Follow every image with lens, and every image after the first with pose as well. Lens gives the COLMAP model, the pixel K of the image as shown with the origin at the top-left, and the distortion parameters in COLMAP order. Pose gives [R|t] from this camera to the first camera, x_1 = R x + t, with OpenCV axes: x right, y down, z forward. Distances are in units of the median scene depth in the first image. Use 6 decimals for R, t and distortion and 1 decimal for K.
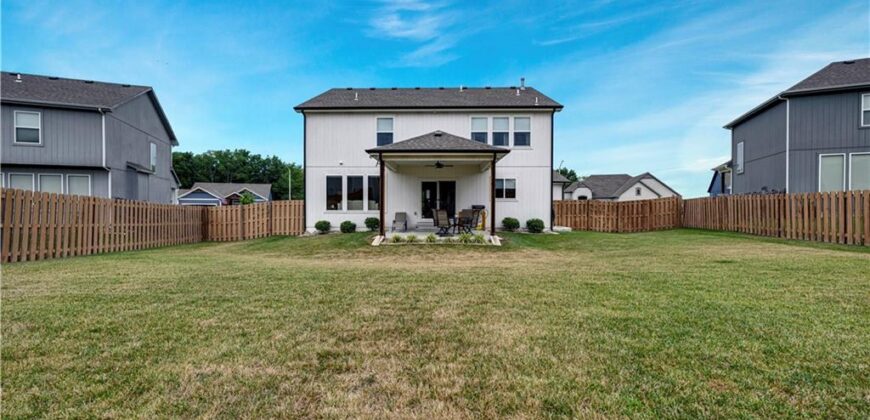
lens RADIAL K [[343.9, 0, 435.0], [0, 343.9, 210.0], [0, 0, 1]] dist [-0.000091, 0.000010]
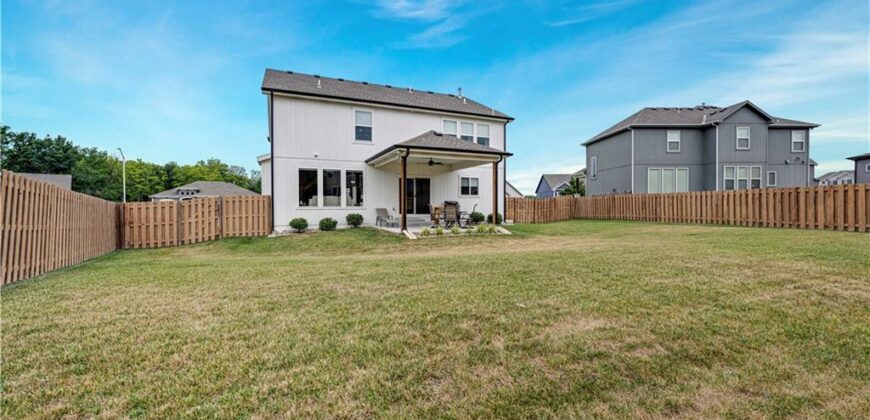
lens RADIAL K [[343.9, 0, 435.0], [0, 343.9, 210.0], [0, 0, 1]] dist [-0.000091, 0.000010]
pose [[0.903743, -0.009937, 0.427961, -0.380637], [0.008595, 0.999950, 0.005067, 0.008212], [-0.427990, -0.000901, 0.903783, 0.032653]]
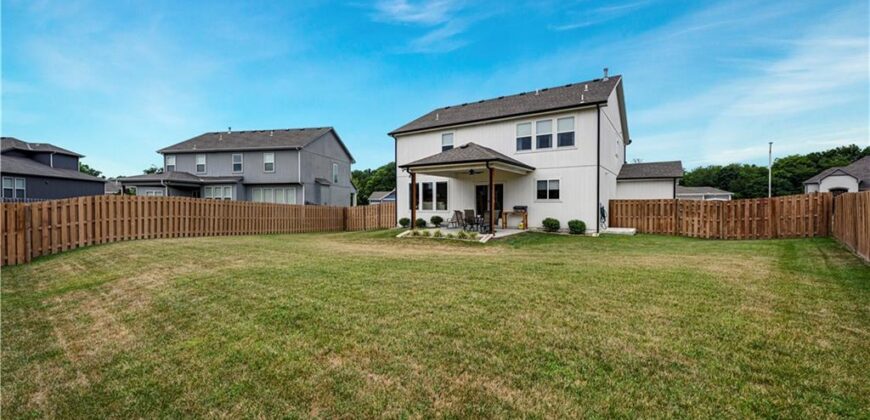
lens RADIAL K [[343.9, 0, 435.0], [0, 343.9, 210.0], [0, 0, 1]] dist [-0.000091, 0.000010]
pose [[0.845422, 0.006171, -0.534064, 0.460671], [-0.001241, 0.999953, 0.009589, -0.011006], [0.534098, -0.007444, 0.845390, -0.044732]]
